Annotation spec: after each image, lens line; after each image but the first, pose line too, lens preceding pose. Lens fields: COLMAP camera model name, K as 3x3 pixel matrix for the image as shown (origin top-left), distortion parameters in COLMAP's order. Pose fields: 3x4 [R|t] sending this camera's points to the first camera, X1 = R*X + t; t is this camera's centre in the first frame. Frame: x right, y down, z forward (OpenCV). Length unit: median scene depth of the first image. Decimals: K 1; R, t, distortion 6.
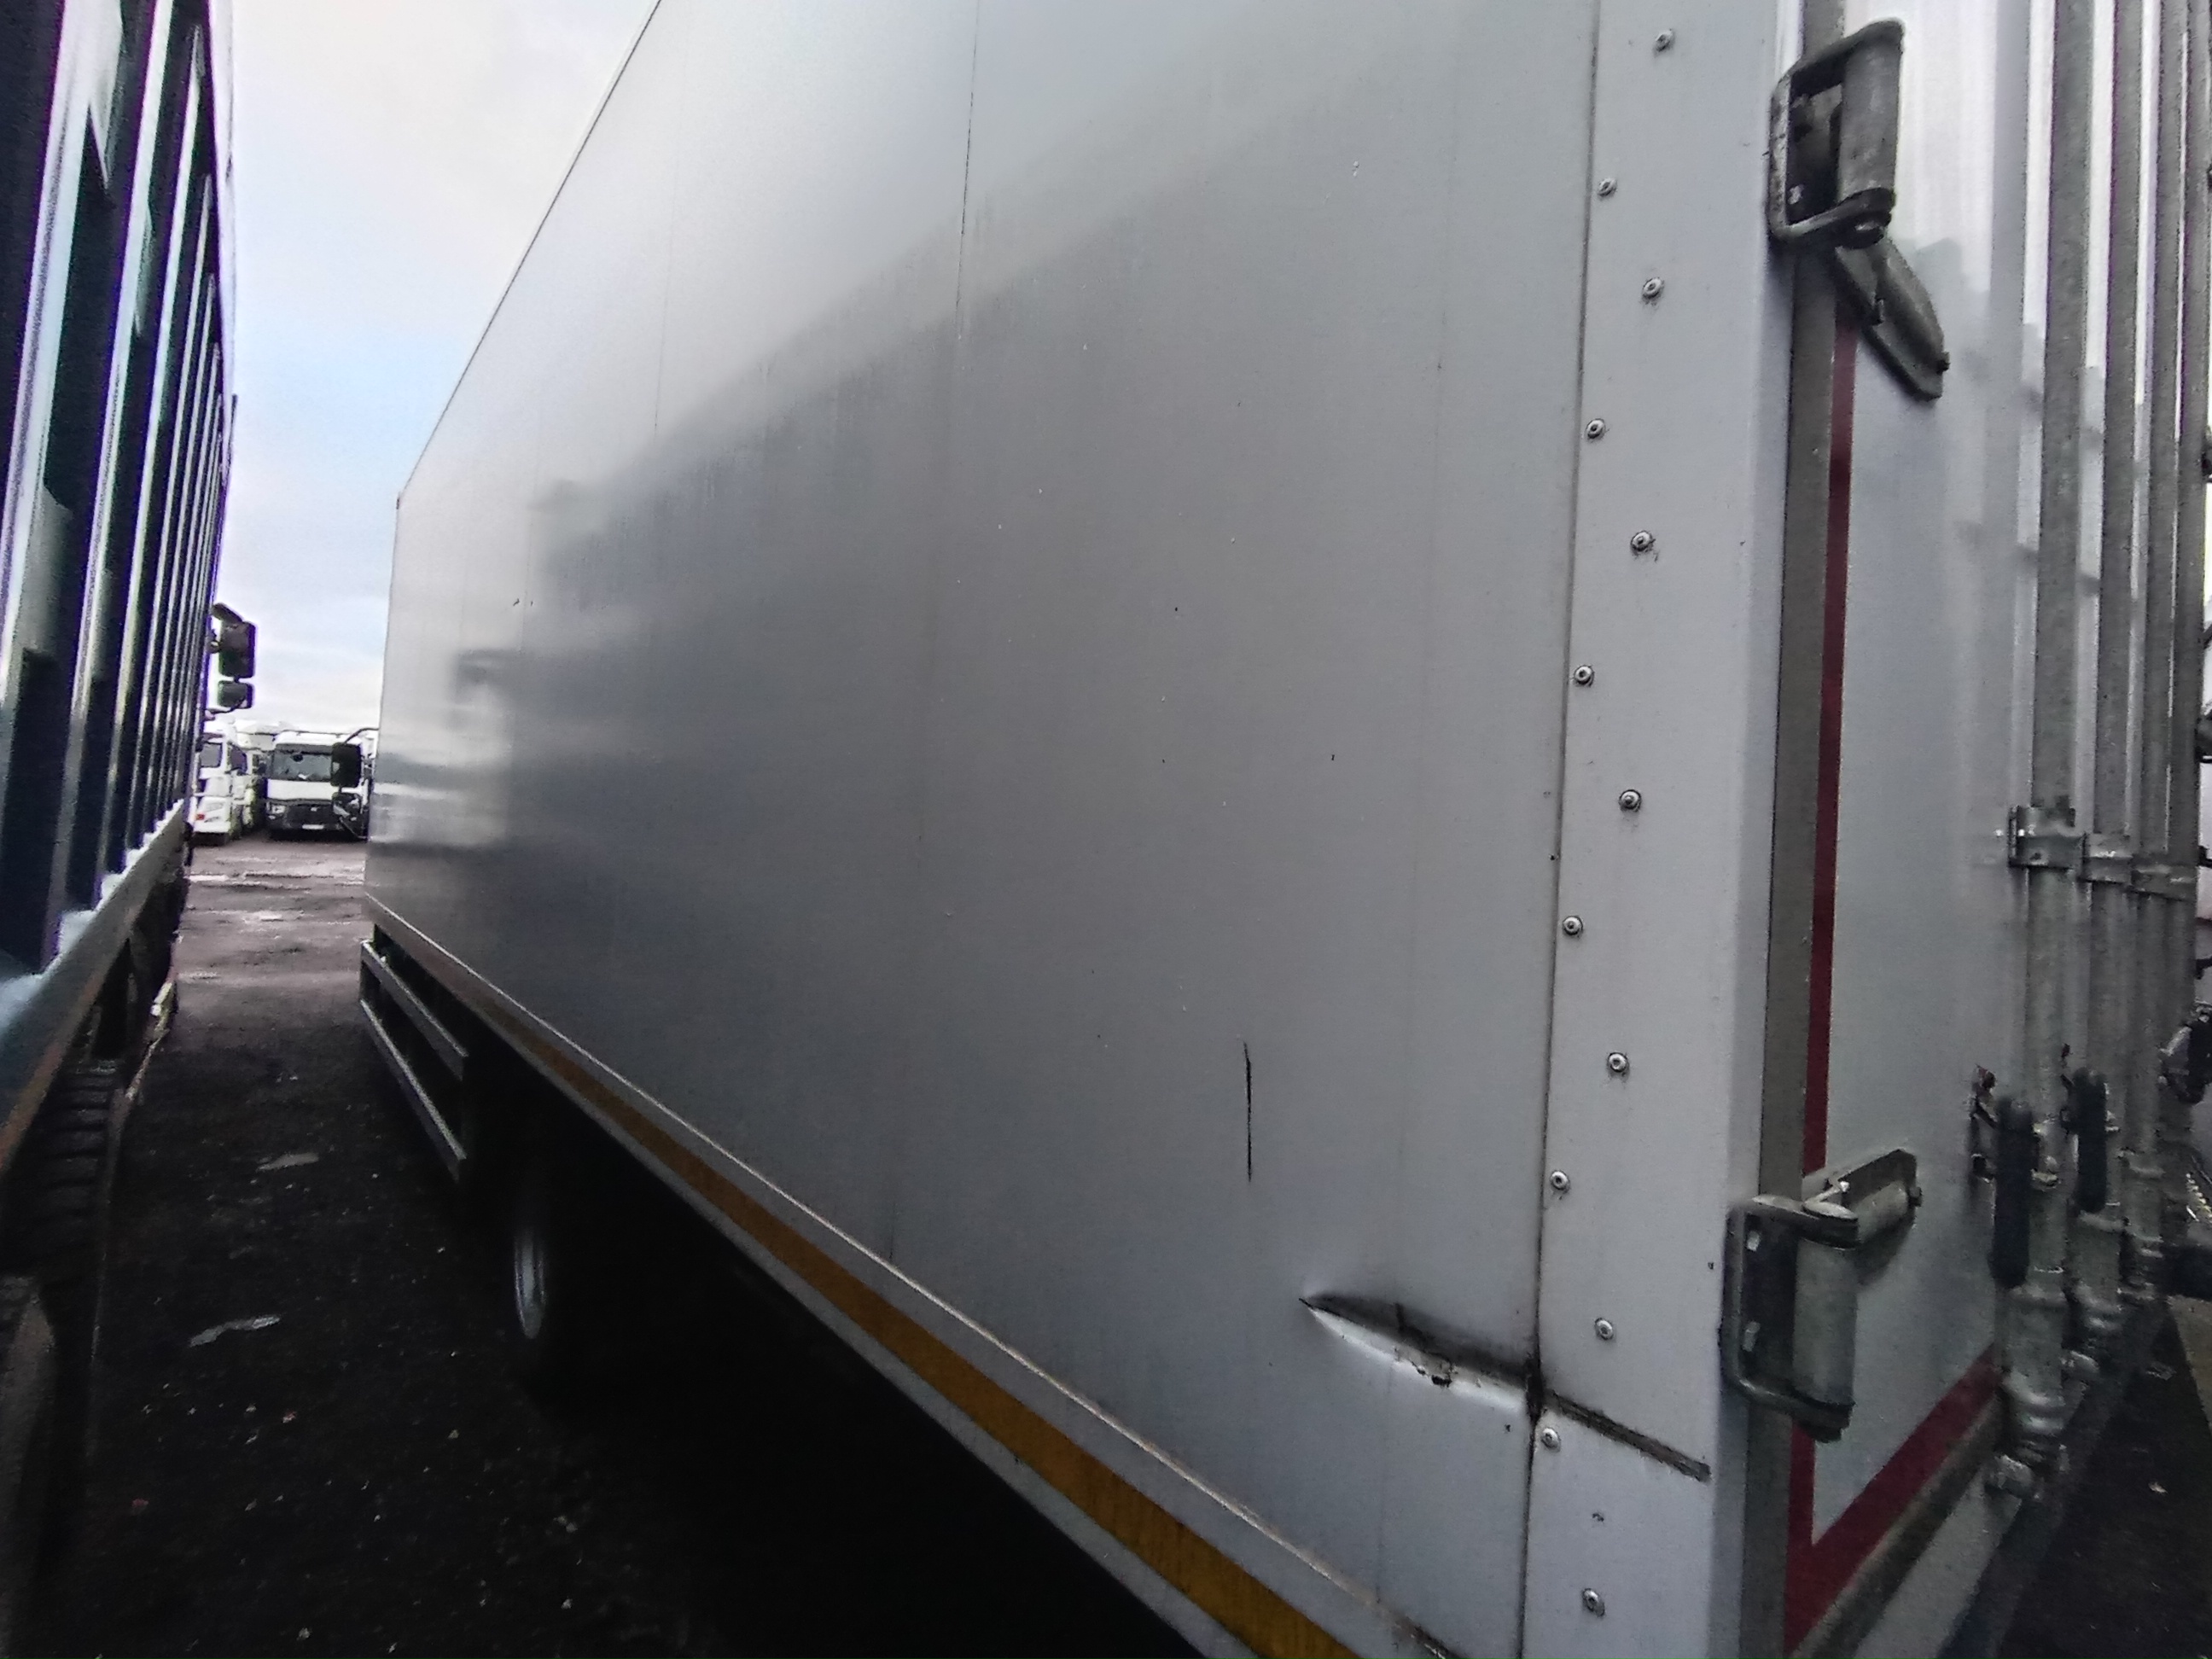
lens RADIAL K [[1044.7, 0, 1114.1], [0, 1044.7, 821.2], [0, 0, 1]] dist [0.004963, 0.000182]
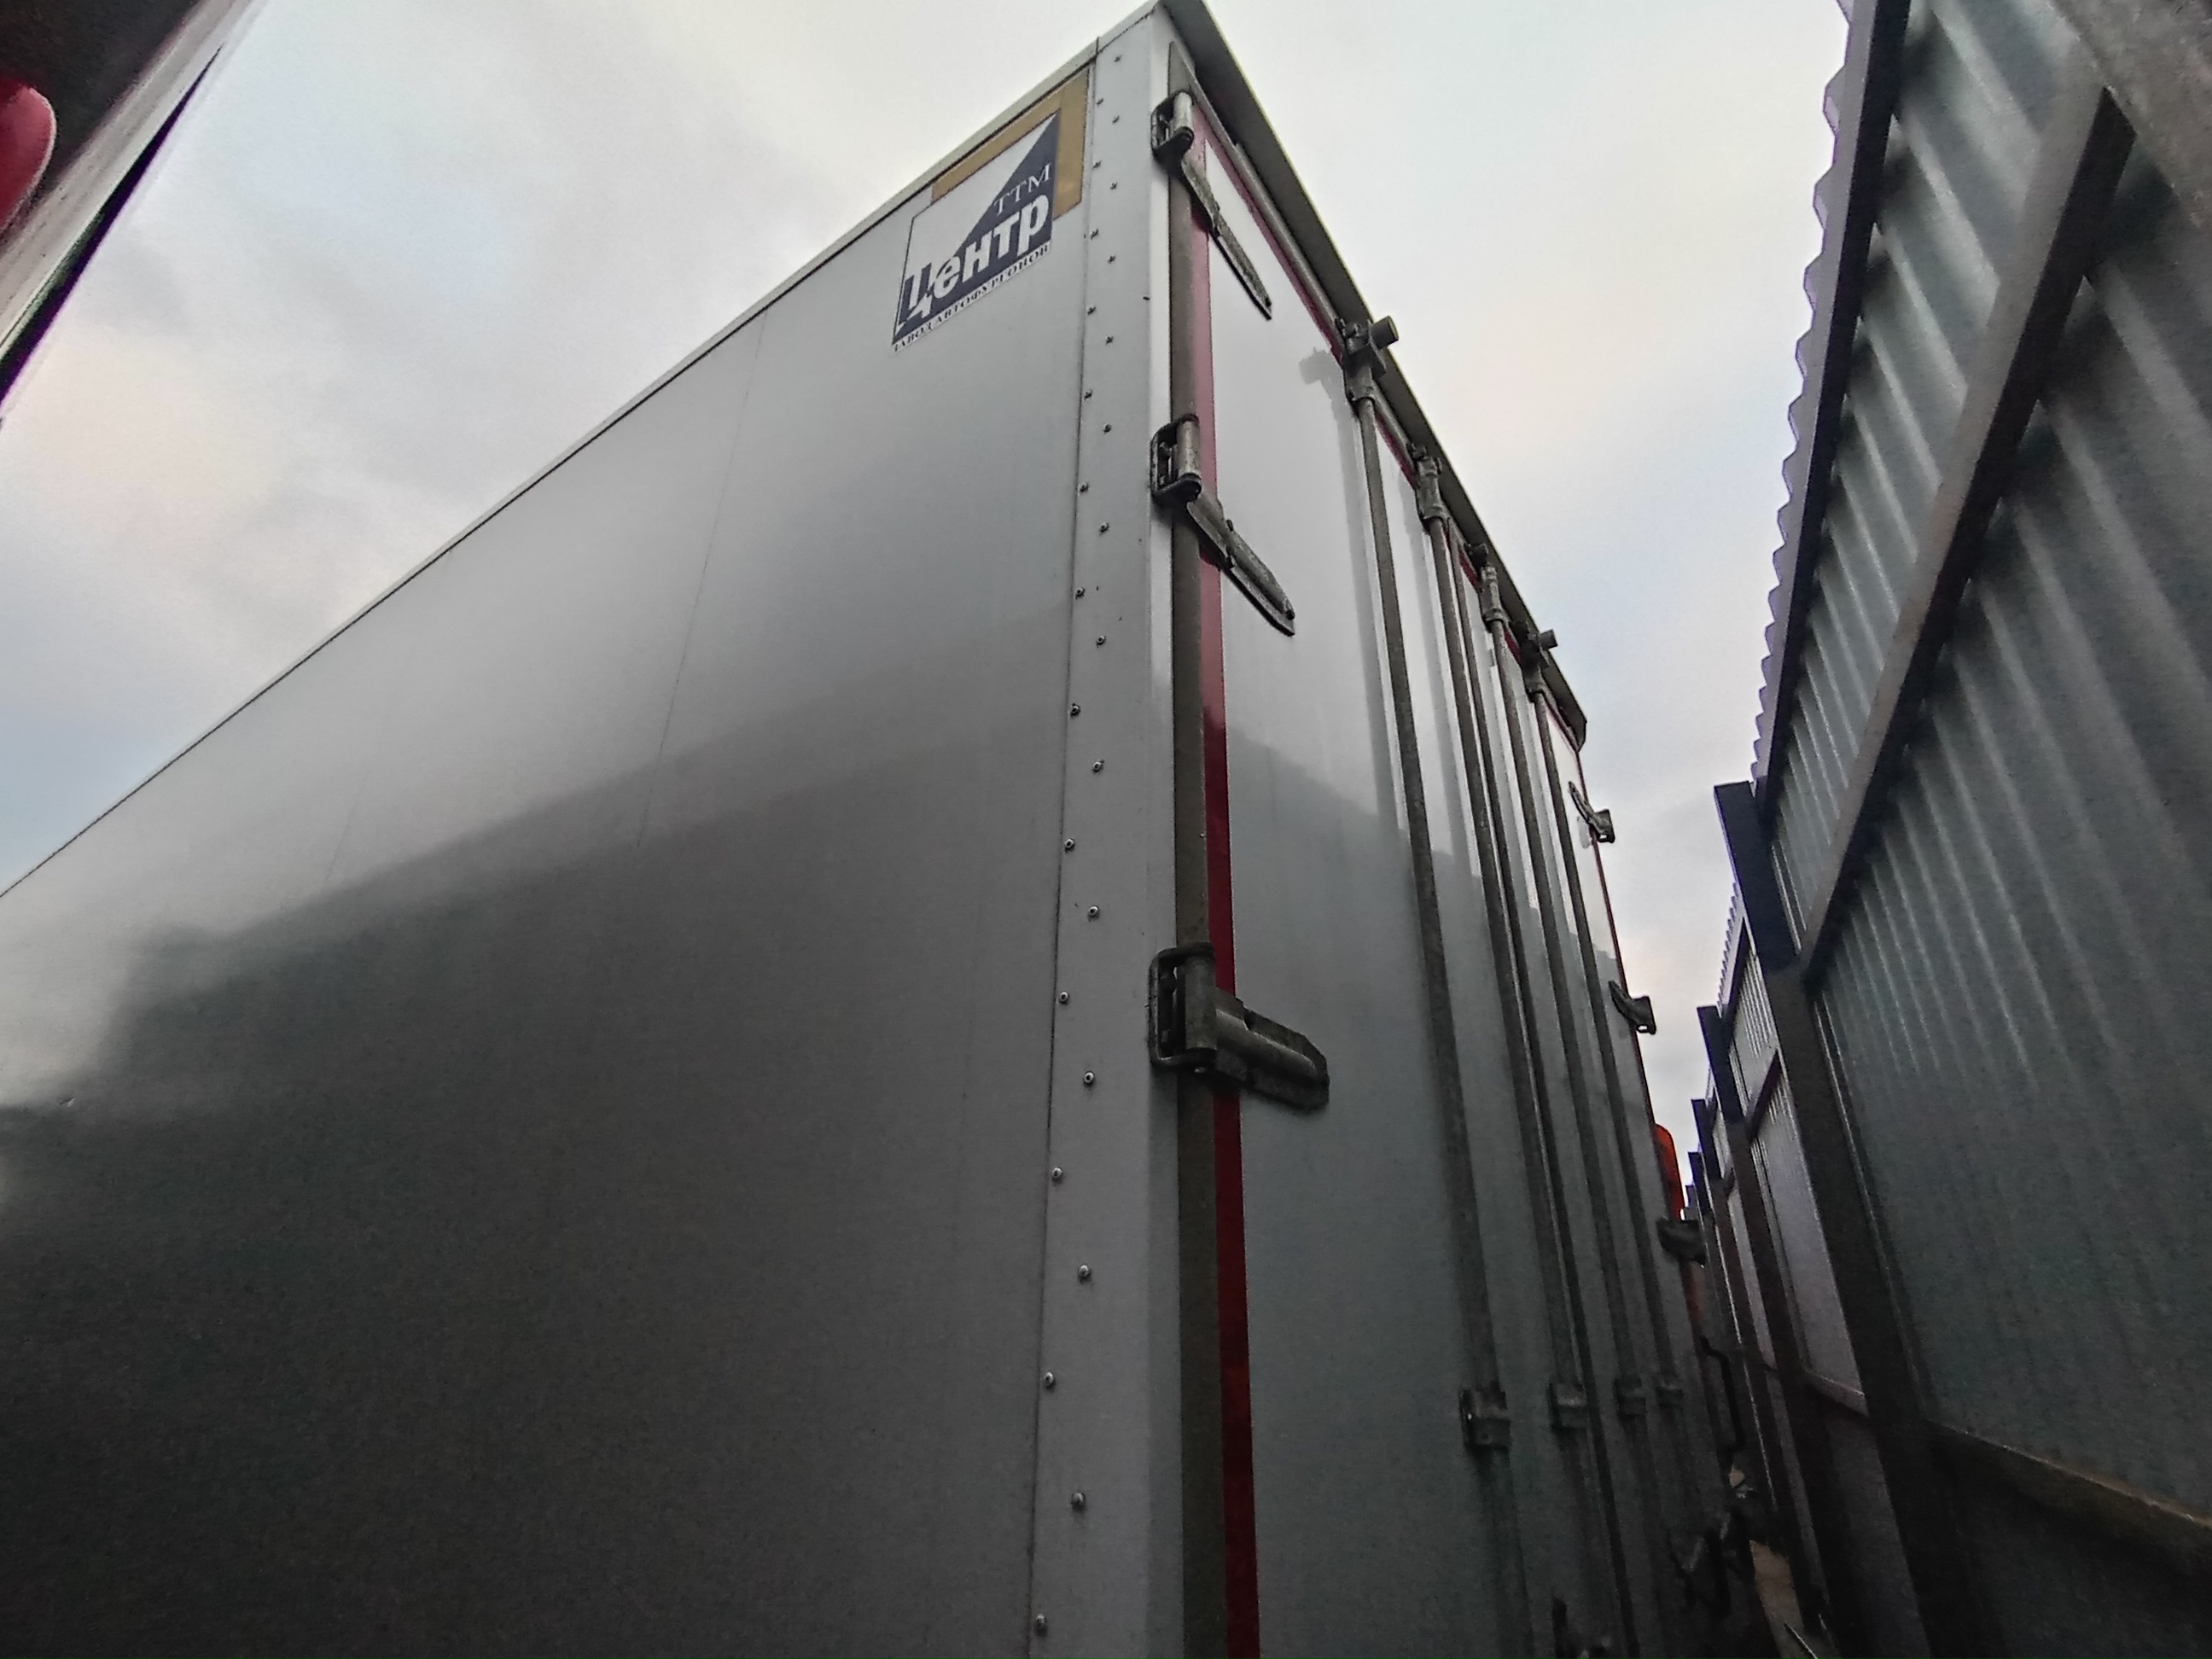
lens RADIAL K [[1044.7, 0, 1103.9], [0, 1044.7, 826.0], [0, 0, 1]] dist [0.004963, 0.000182]
pose [[0.966381, 0.070154, 0.247359, 0.145460], [0.033084, 0.920132, -0.390209, -0.253466], [-0.254978, 0.385274, 0.886877, -0.397894]]
